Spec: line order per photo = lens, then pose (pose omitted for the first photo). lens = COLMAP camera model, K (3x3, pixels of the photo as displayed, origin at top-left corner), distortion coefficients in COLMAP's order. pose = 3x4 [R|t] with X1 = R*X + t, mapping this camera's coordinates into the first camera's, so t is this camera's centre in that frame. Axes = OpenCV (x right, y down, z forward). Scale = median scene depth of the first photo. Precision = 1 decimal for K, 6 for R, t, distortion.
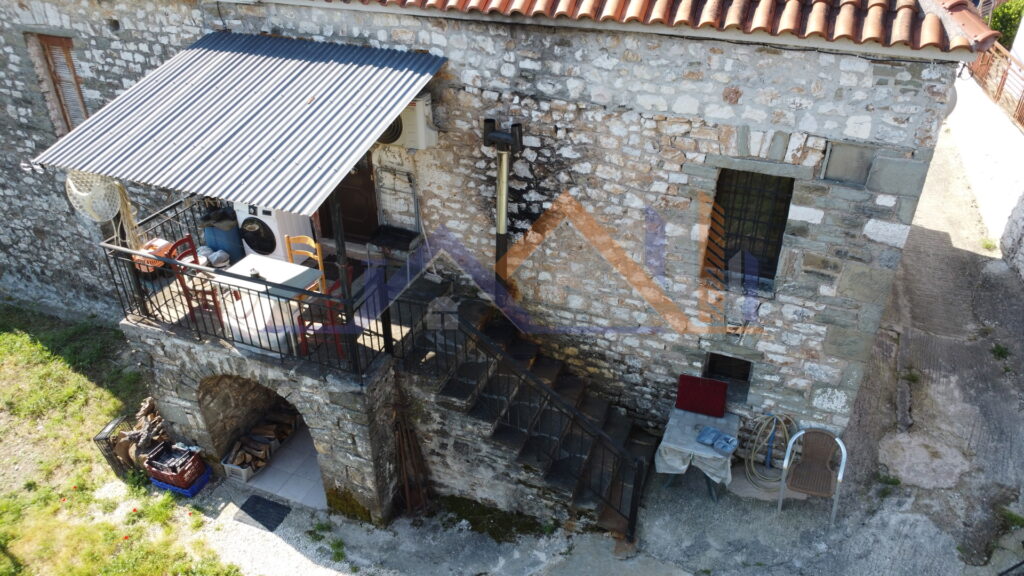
lens RADIAL K [[734.9, 0, 511.8], [0, 734.9, 289.6], [0, 0, 1]] dist [-0.020797, 0.003105]
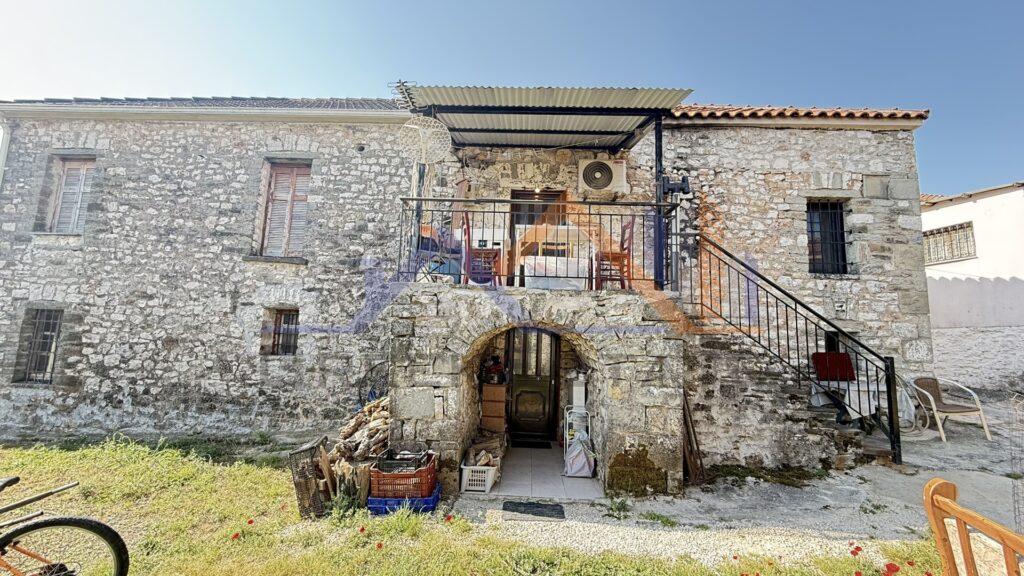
lens RADIAL K [[406.8, 0, 514.0], [0, 406.8, 290.1], [0, 0, 1]] dist [0.003138, -0.000121]
pose [[0.940479, 0.074220, 0.331647, -0.591671], [0.148697, 0.787628, -0.597939, 0.423289], [-0.305594, 0.611664, 0.729712, 0.590433]]
